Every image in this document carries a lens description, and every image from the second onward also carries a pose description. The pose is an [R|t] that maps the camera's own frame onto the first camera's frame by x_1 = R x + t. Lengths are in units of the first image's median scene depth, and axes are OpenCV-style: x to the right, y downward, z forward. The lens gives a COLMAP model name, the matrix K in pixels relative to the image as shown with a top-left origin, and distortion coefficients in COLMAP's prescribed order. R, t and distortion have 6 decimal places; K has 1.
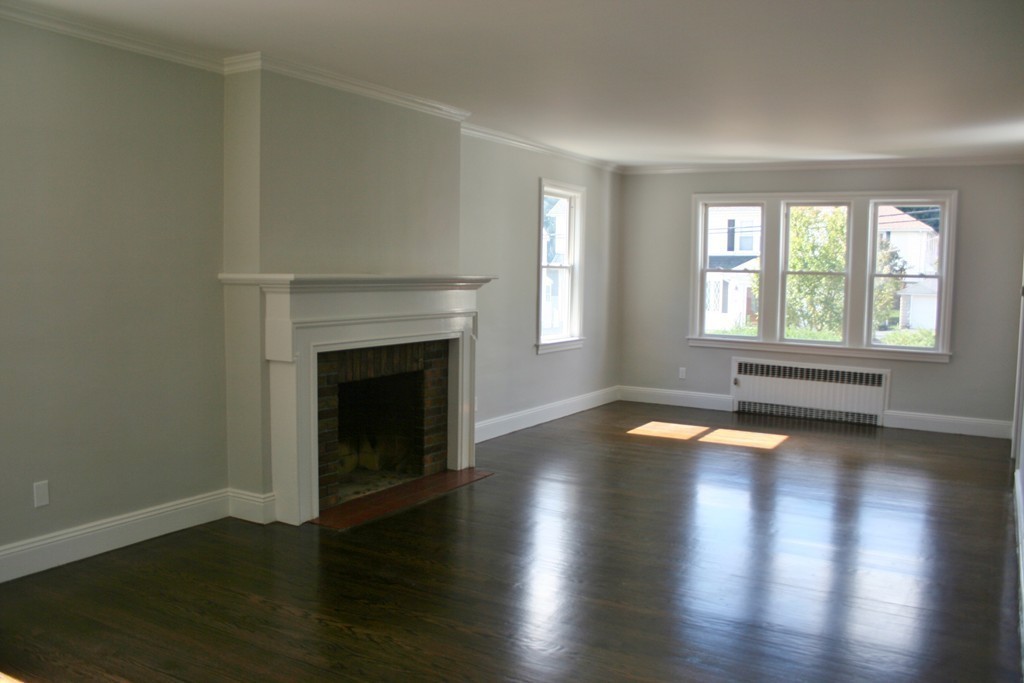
lens RADIAL K [[858.1, 0, 512.0], [0, 858.1, 341.5], [0, 0, 1]] dist [-0.144753, 0.113792]
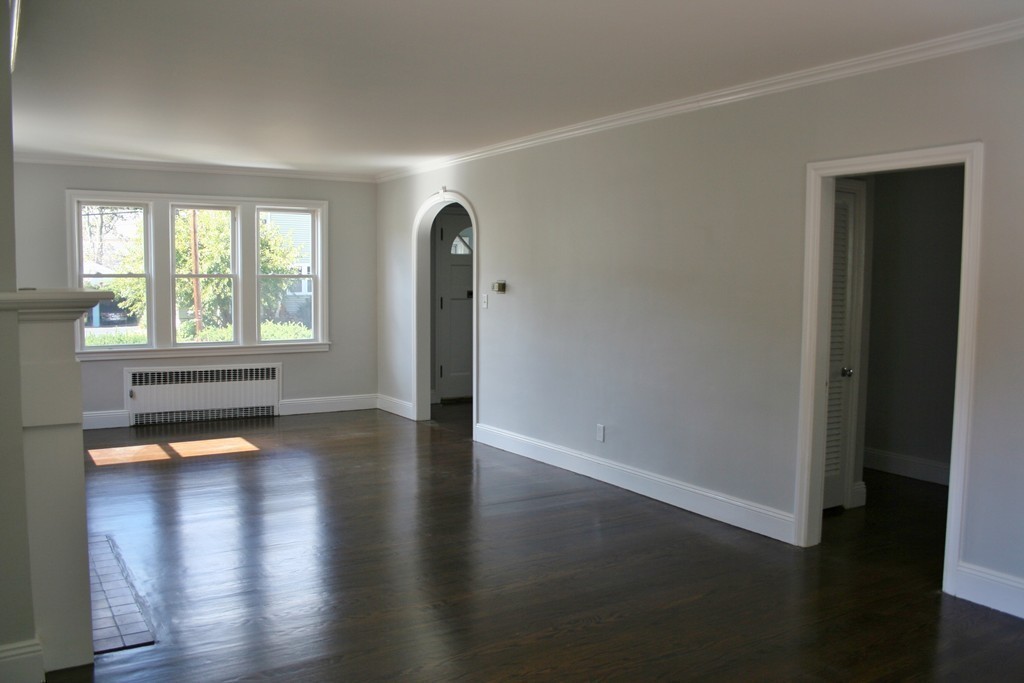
lens RADIAL K [[858.1, 0, 512.0], [0, 858.1, 341.5], [0, 0, 1]] dist [-0.144753, 0.113792]
pose [[0.463766, -0.081428, 0.882208, -0.355321], [0.078201, 0.995643, 0.050789, -0.024522], [-0.882500, 0.045435, 0.468113, 0.200833]]
